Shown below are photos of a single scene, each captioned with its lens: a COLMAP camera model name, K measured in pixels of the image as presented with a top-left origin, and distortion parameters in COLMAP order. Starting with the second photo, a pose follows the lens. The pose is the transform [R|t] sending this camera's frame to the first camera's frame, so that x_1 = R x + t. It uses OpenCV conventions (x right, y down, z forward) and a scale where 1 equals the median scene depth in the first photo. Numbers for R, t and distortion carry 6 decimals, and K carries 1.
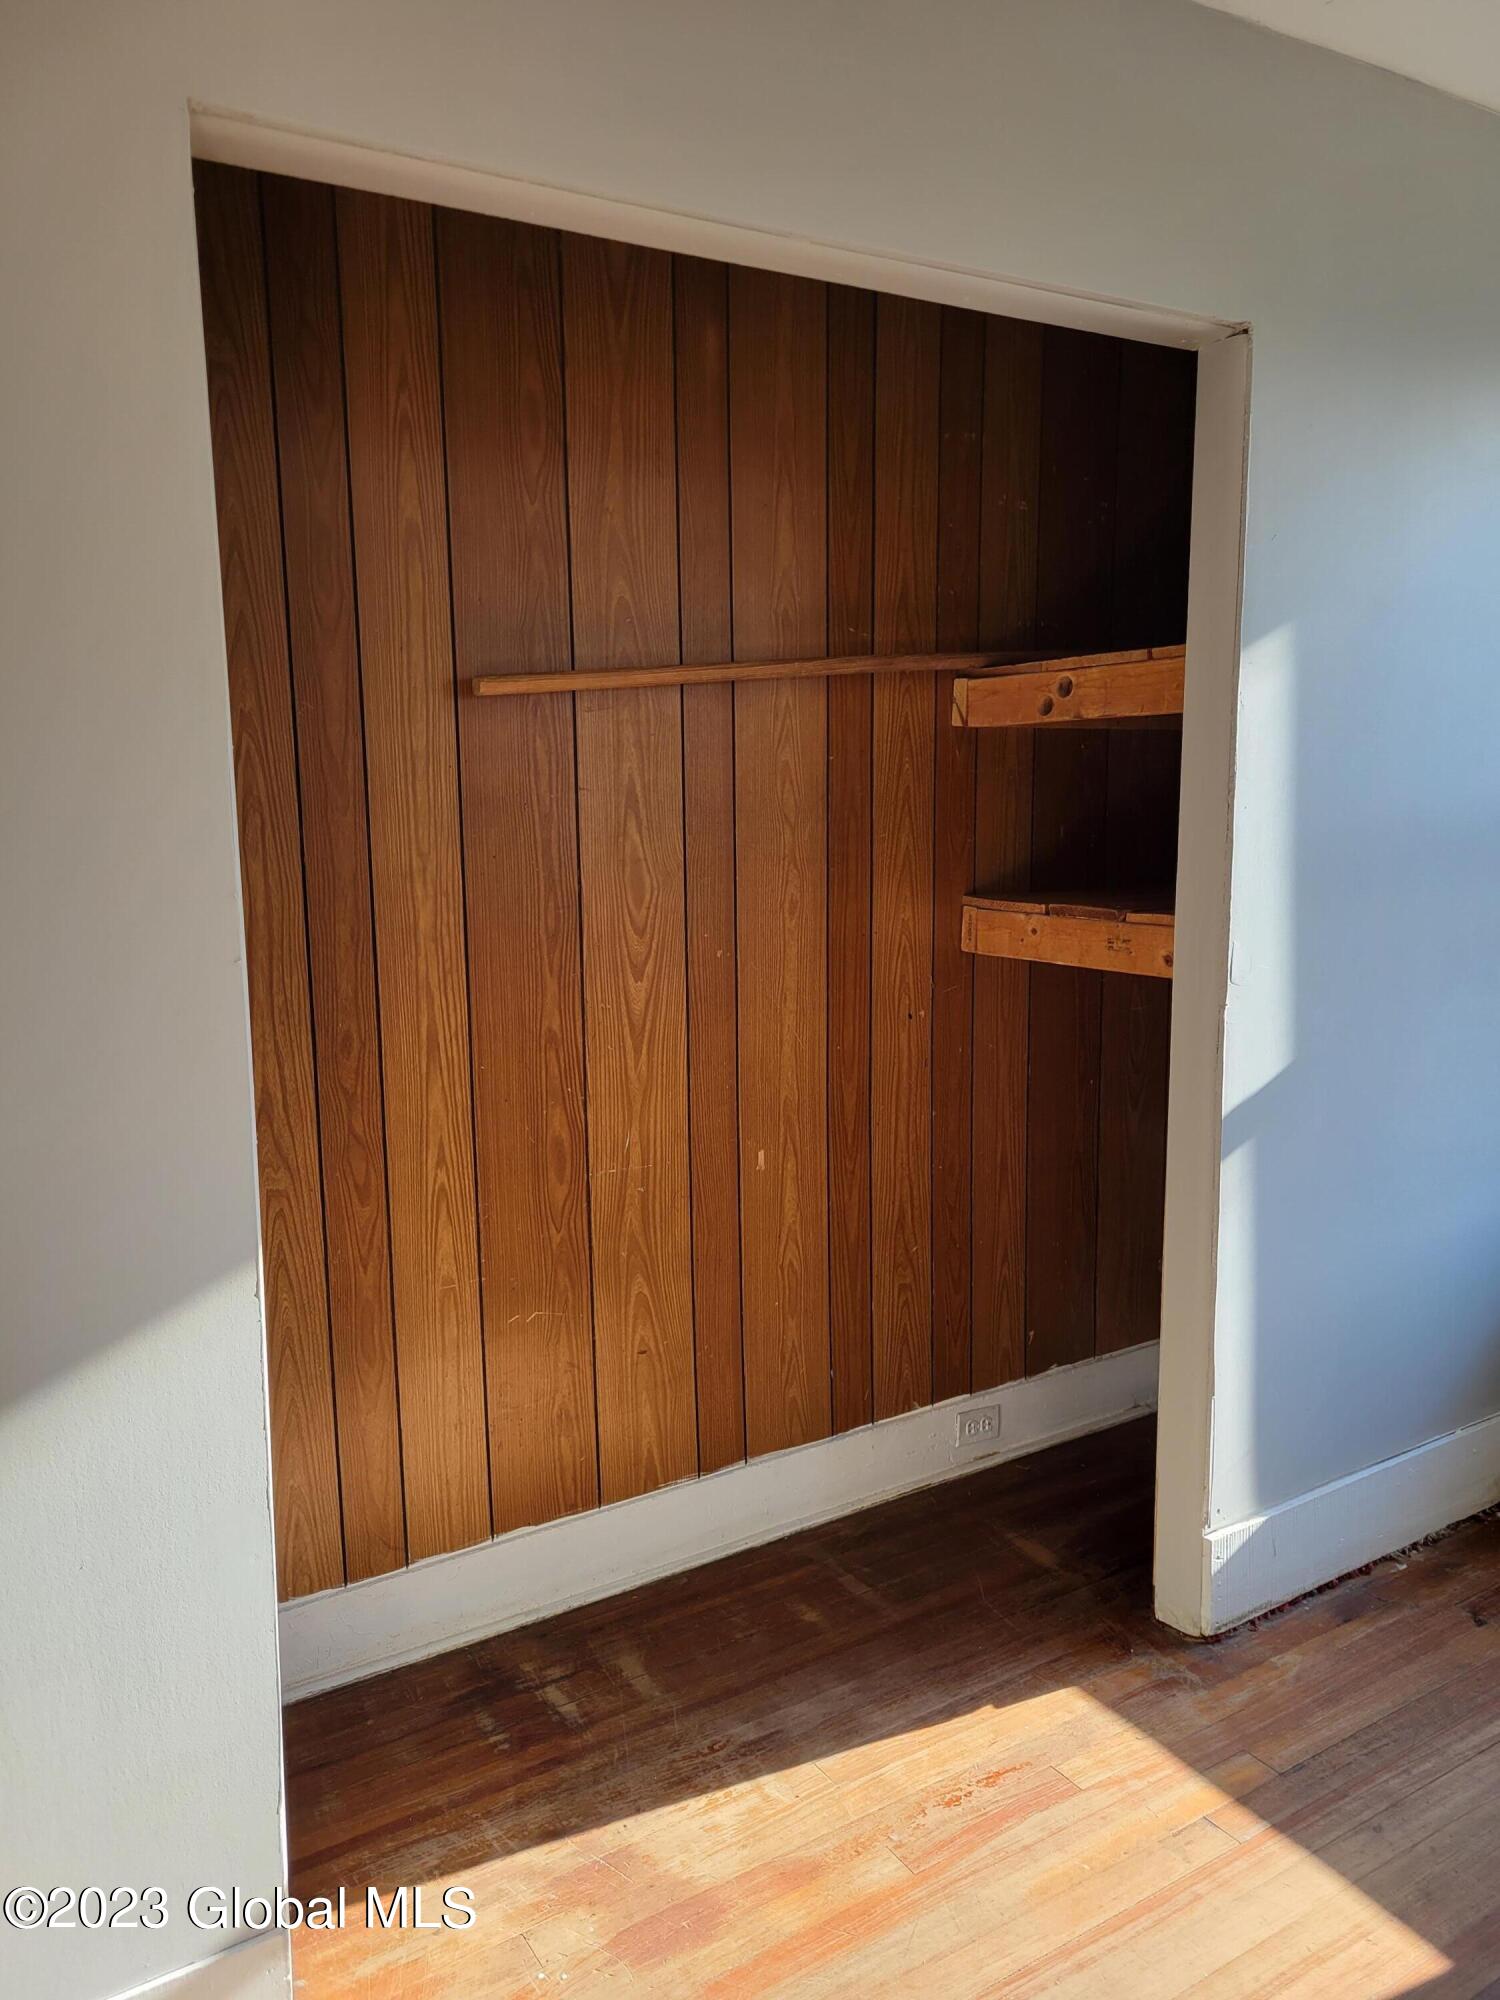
lens RADIAL K [[1509.3, 0, 742.4], [0, 1509.3, 1003.4], [0, 0, 1]] dist [0.051266, -0.029073]
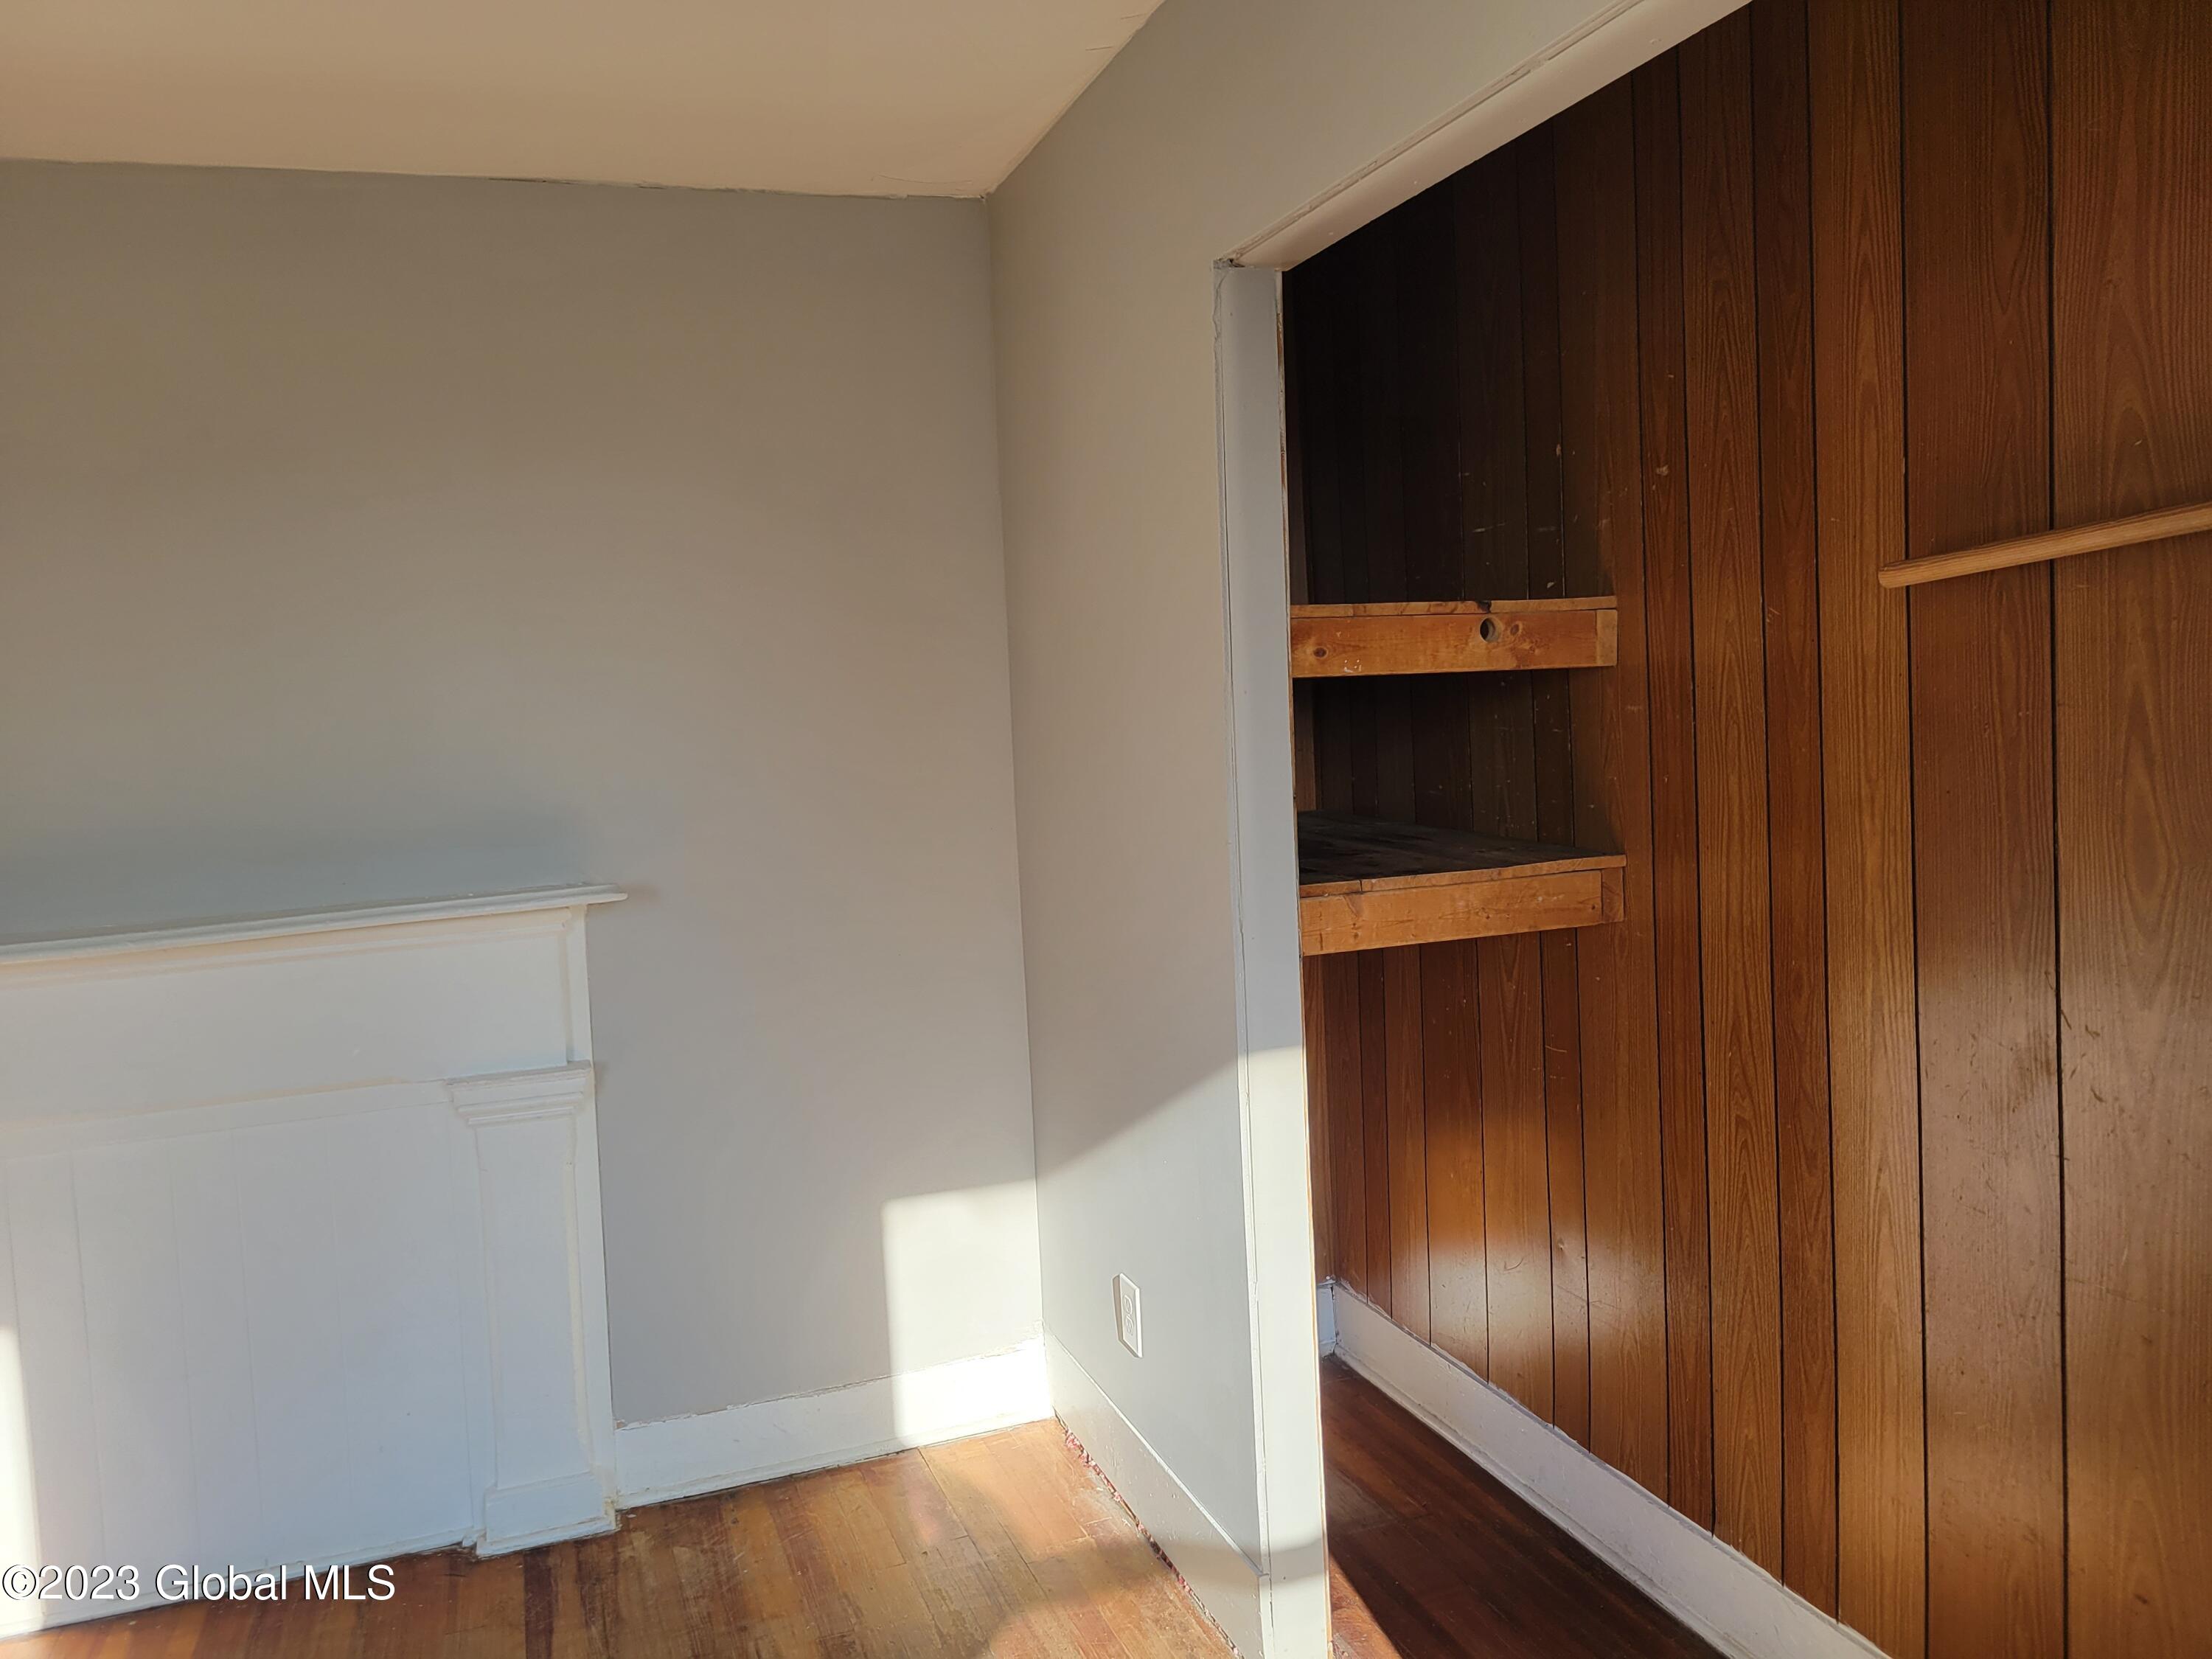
lens RADIAL K [[1669.3, 0, 1062.4], [0, 1669.3, 826.2], [0, 0, 1]] dist [0.051266, -0.029073]
pose [[-0.234278, 0.106065, -0.966366, 0.721742], [-0.098684, 0.986302, 0.132177, -0.140952], [0.967148, 0.126331, -0.220602, 0.725857]]
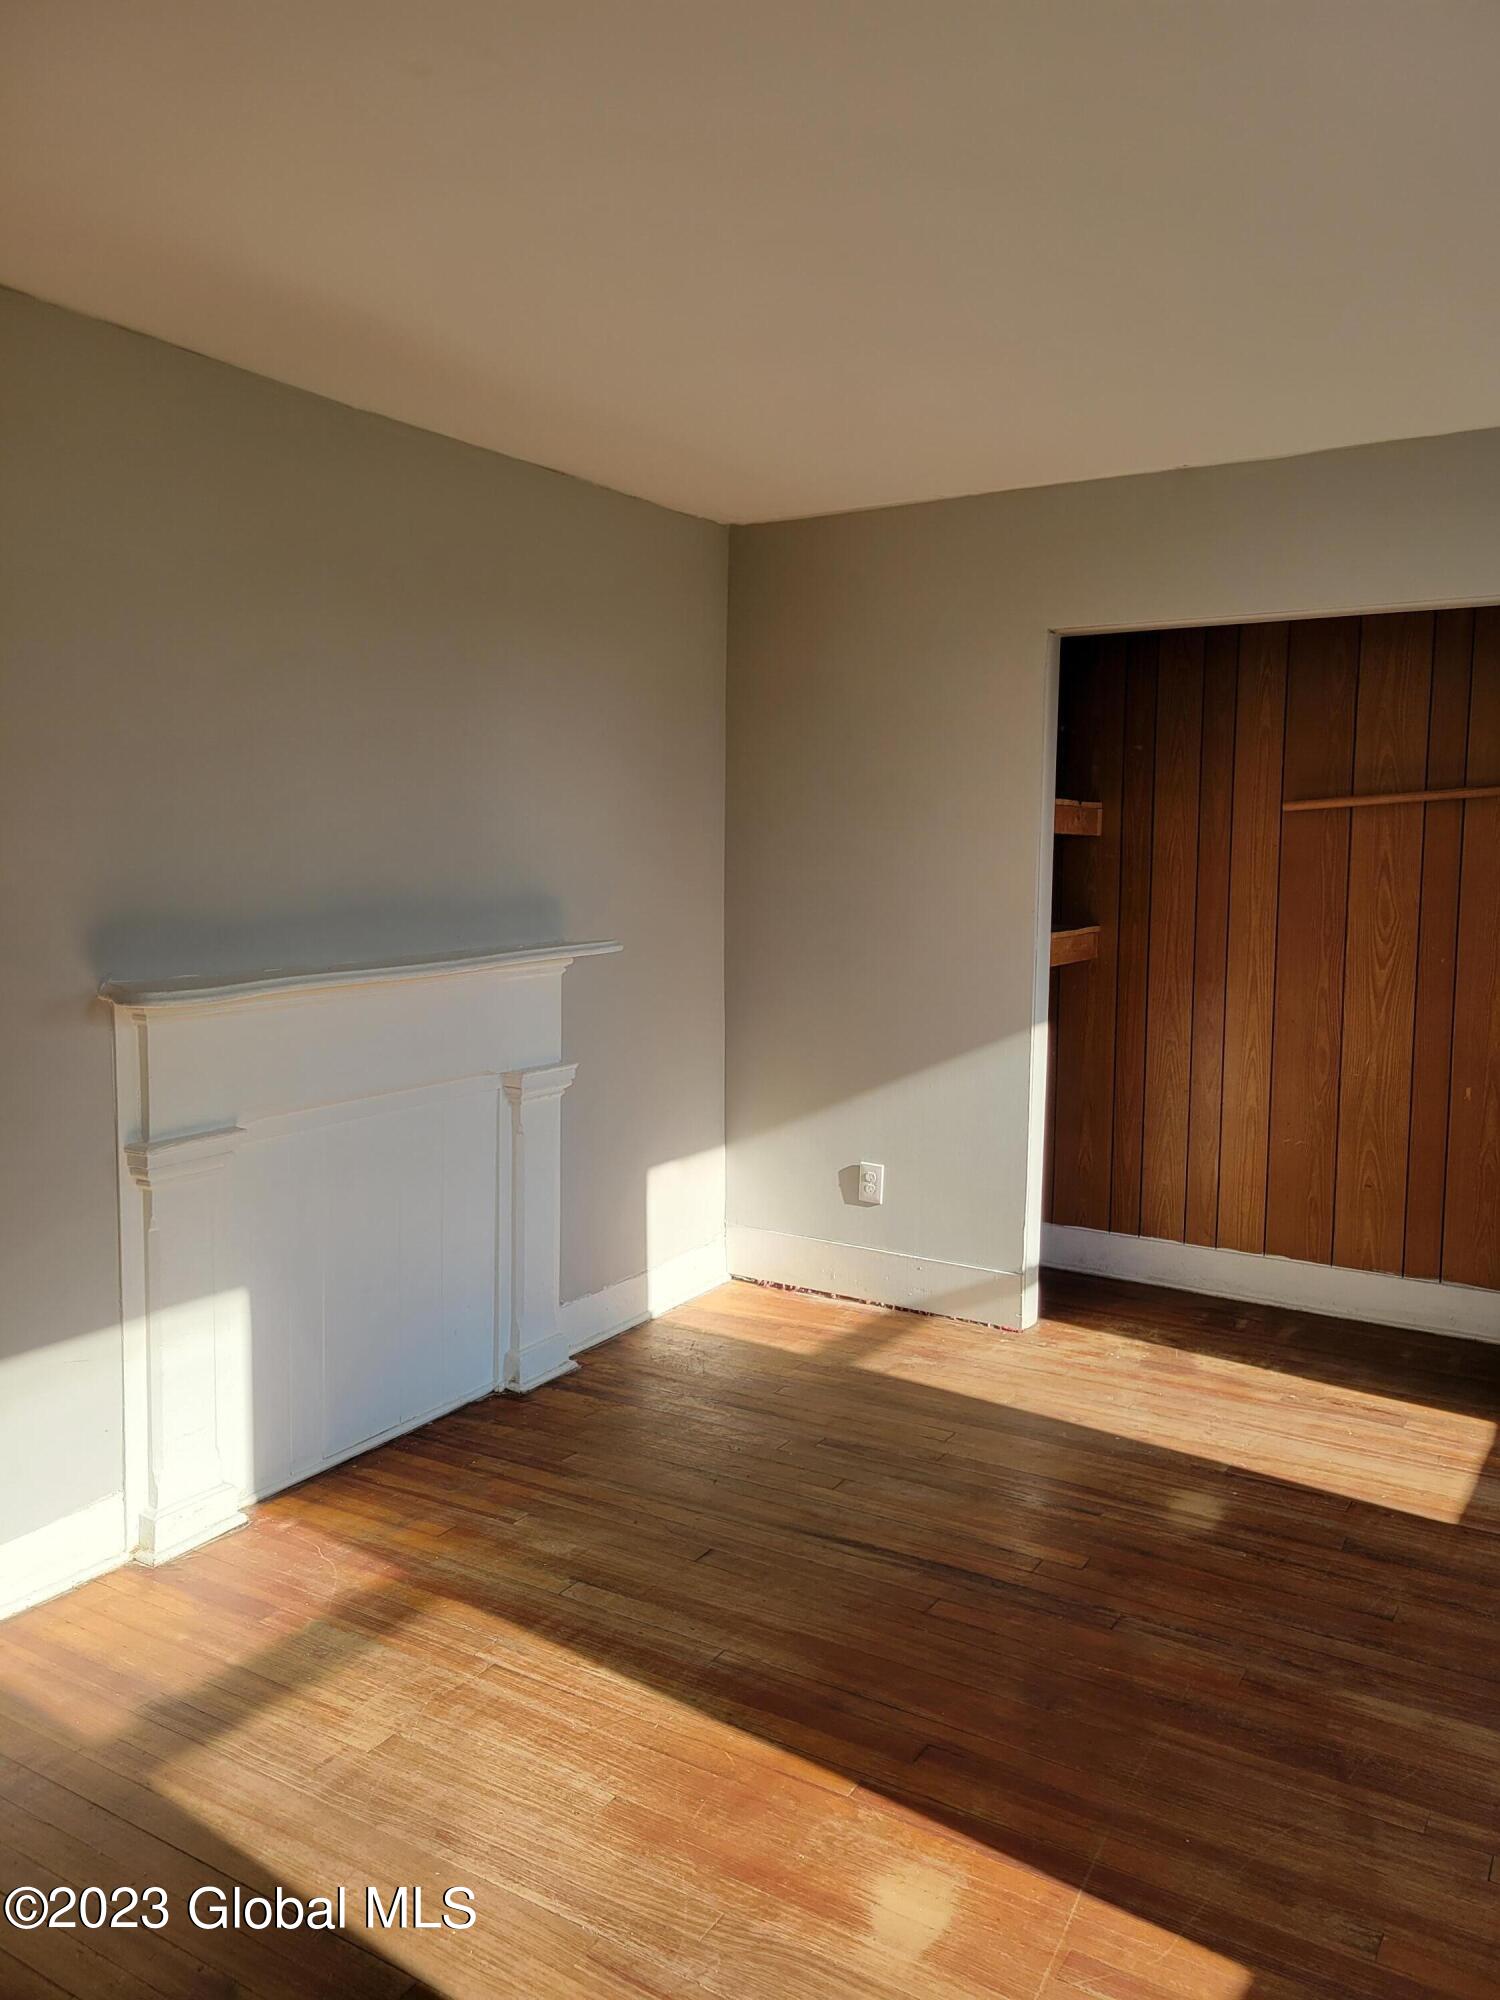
lens RADIAL K [[1509.3, 0, 744.3], [0, 1509.3, 982.3], [0, 0, 1]] dist [0.051266, -0.029073]
pose [[0.435932, 0.105572, -0.893766, 1.212511], [-0.154446, 0.987139, 0.041271, 0.042668], [0.886628, 0.120048, 0.446631, -0.452660]]
